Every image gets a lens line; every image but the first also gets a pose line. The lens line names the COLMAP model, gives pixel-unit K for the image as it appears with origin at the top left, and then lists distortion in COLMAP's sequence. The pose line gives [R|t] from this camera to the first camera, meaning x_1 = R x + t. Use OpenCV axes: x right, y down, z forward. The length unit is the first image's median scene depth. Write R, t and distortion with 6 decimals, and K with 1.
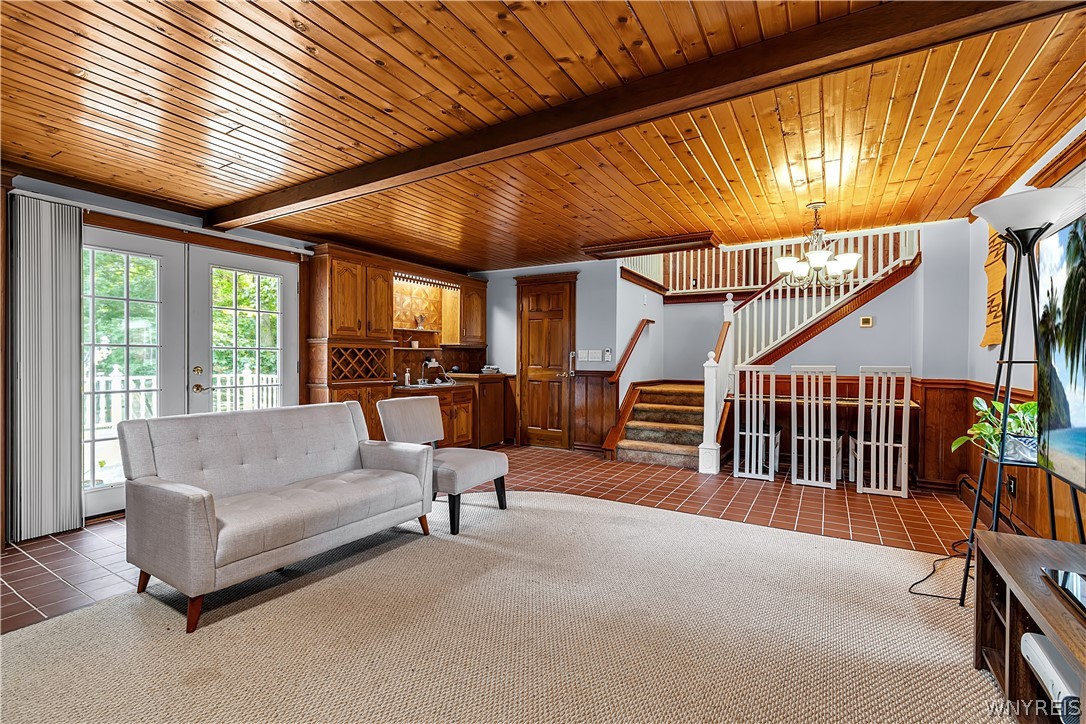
lens RADIAL K [[478.0, 0, 548.3], [0, 478.0, 362.1], [0, 0, 1]] dist [0.004497, 0.000448]
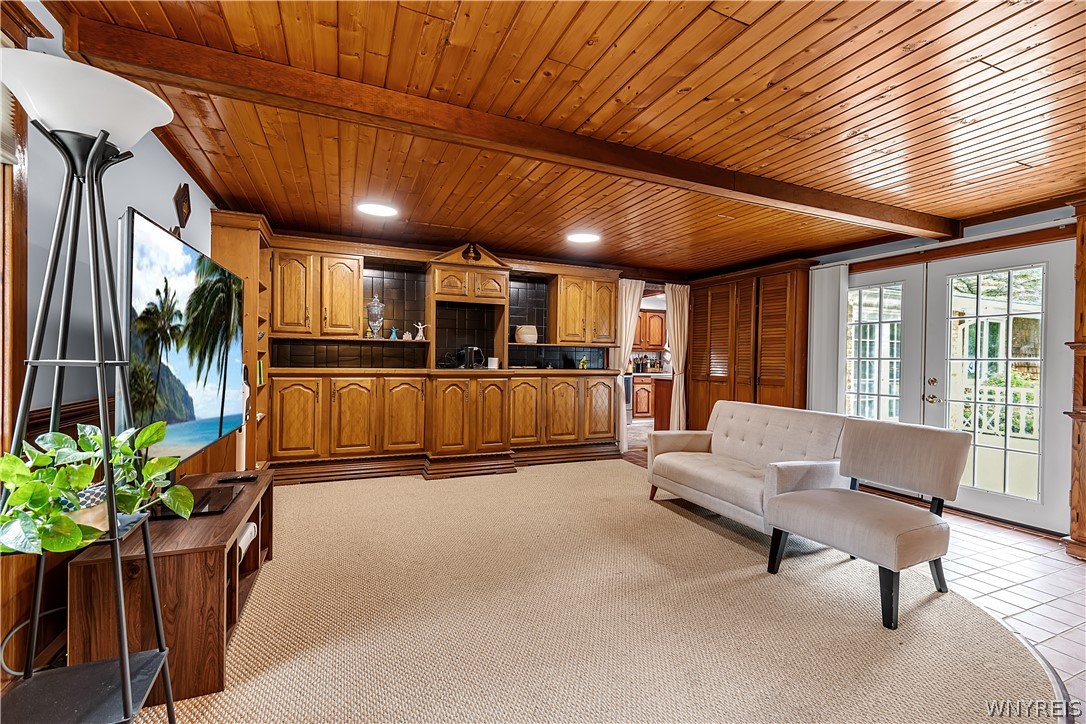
lens RADIAL K [[478.0, 0, 550.7], [0, 478.0, 359.2], [0, 0, 1]] dist [0.004497, 0.000448]
pose [[-0.583723, -0.014664, -0.811820, 0.369225], [-0.025757, 0.999668, 0.000463, -0.006443], [0.811544, 0.021180, -0.583907, 0.587621]]
